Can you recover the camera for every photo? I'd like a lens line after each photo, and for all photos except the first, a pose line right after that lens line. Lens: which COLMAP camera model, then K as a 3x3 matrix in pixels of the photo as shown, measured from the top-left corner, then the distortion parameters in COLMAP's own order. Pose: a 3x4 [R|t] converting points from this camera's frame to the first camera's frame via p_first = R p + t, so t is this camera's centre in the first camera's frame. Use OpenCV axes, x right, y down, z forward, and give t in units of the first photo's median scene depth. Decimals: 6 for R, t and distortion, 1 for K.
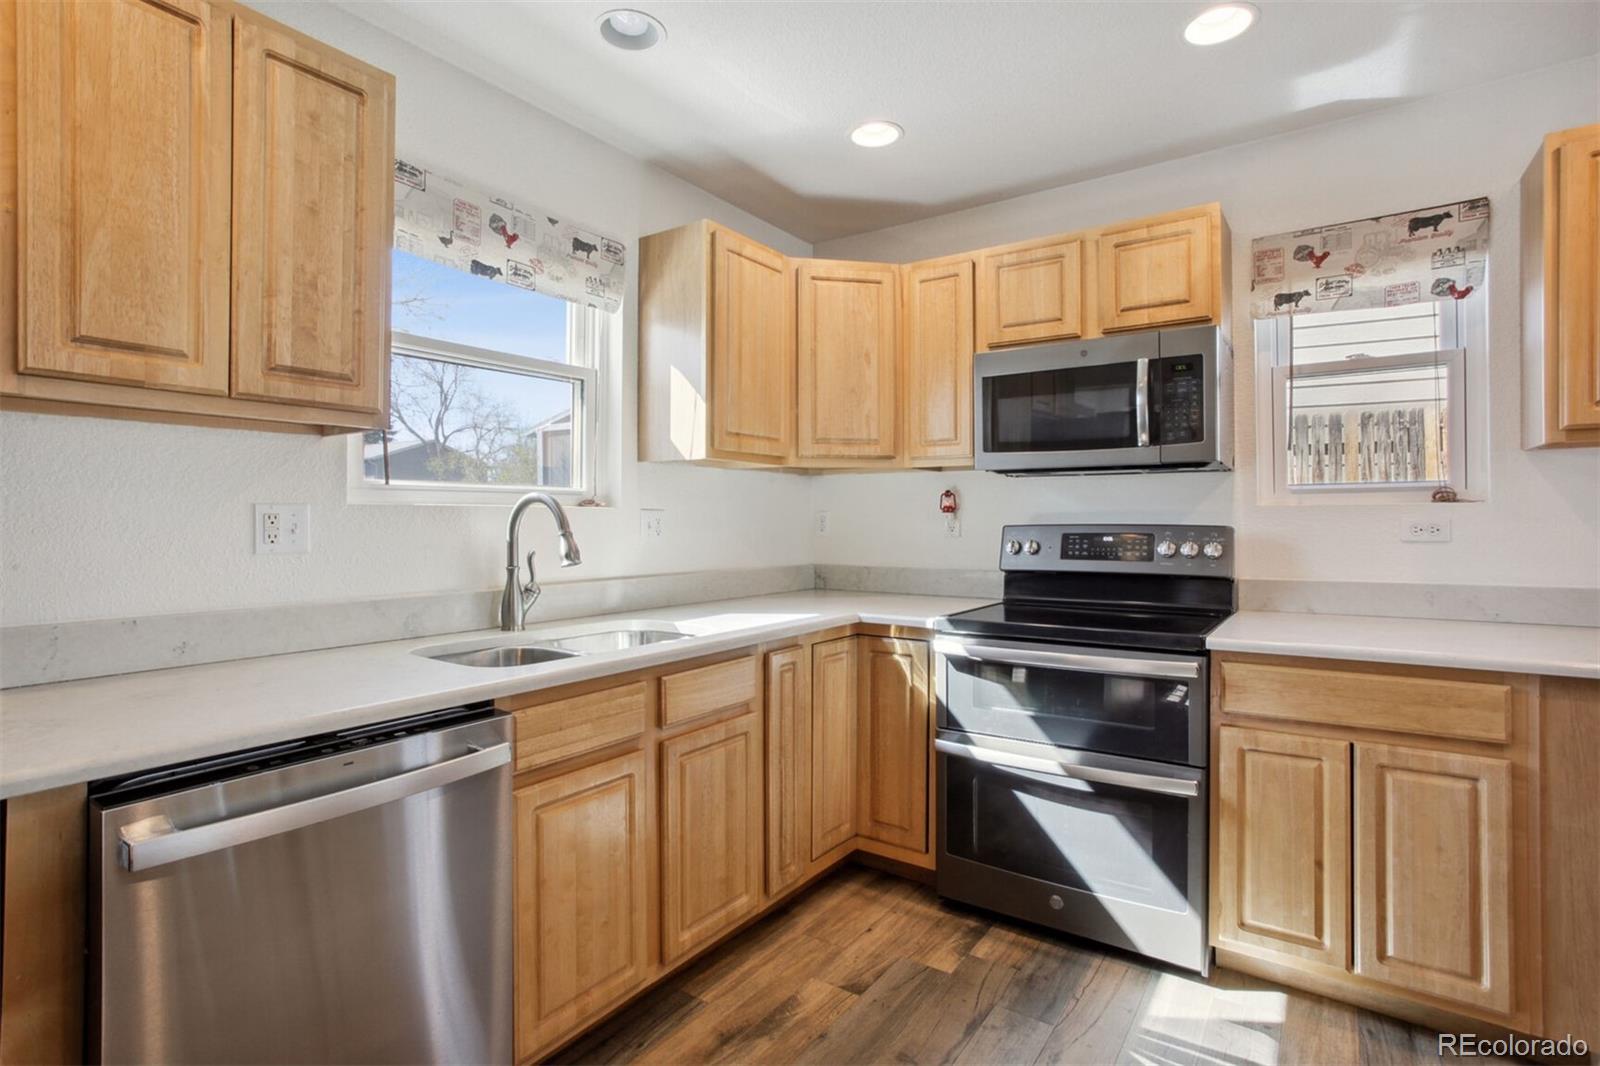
lens RADIAL K [[779.6, 0, 800.2], [0, 779.6, 526.0], [0, 0, 1]] dist [-0.037192, 0.014644]
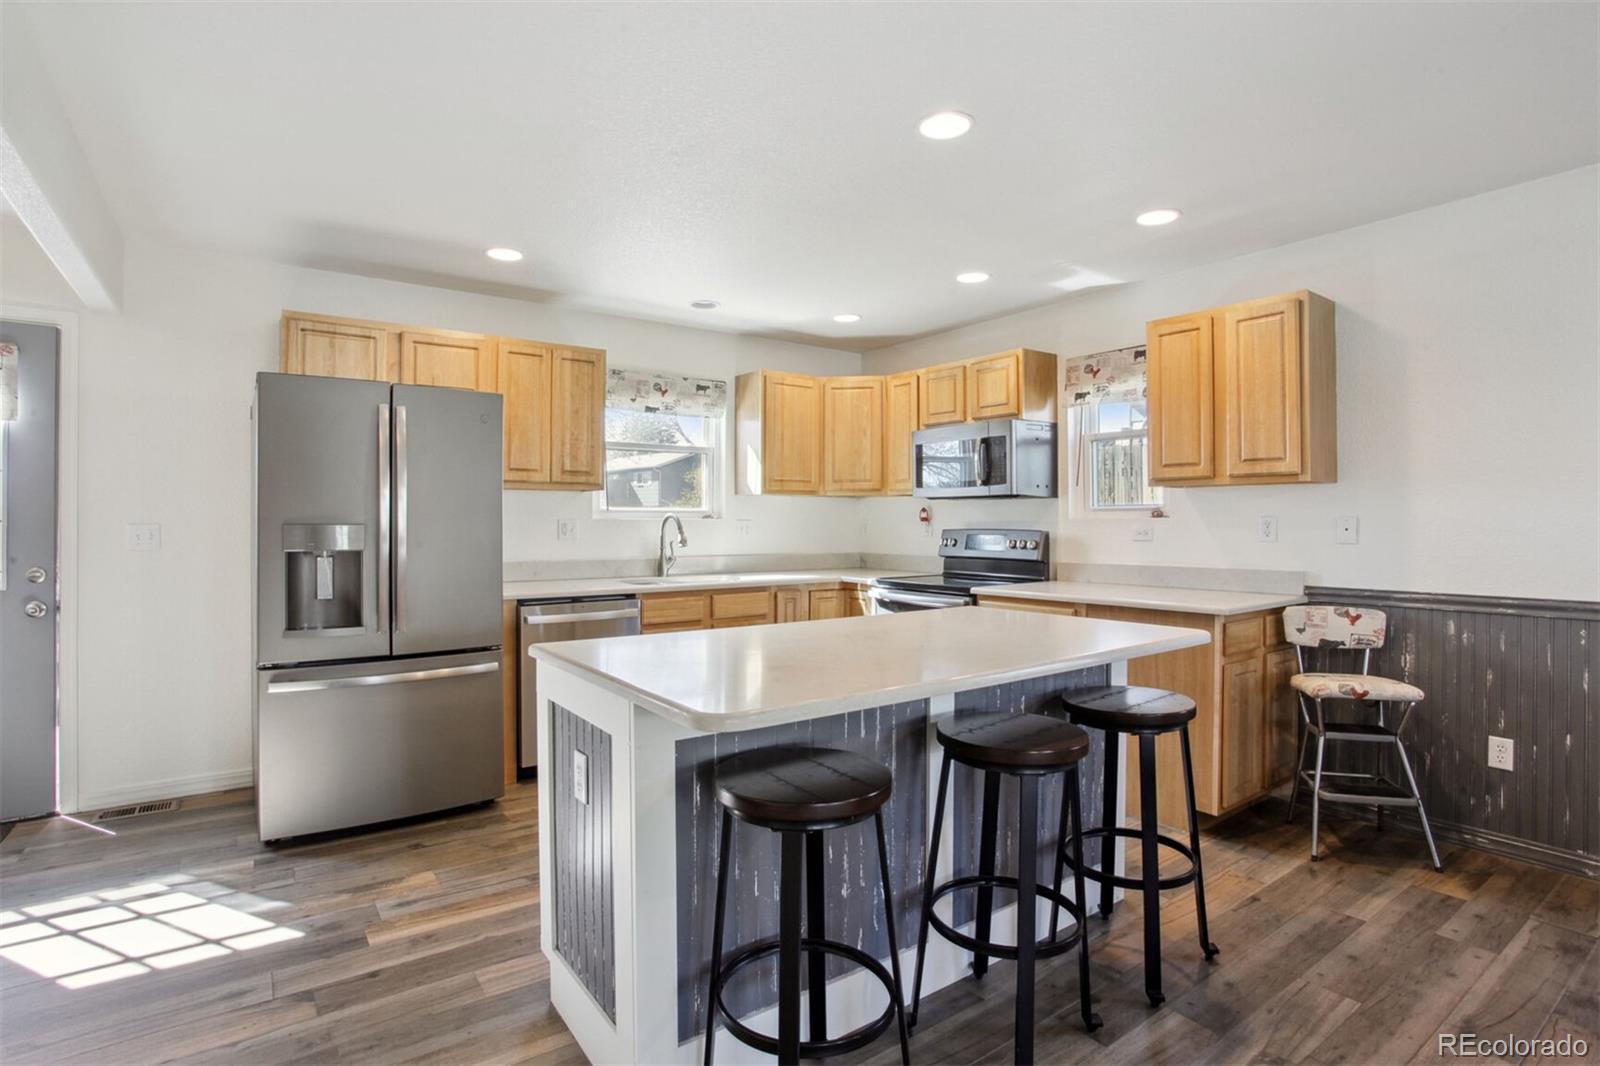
lens RADIAL K [[779.6, 0, 800.4], [0, 779.6, 528.8], [0, 0, 1]] dist [-0.037192, 0.014644]
pose [[0.948716, 0.004725, -0.316095, 0.598701], [-0.004515, 0.999989, 0.001397, -0.003747], [0.316098, 0.000102, 0.948726, -0.824124]]
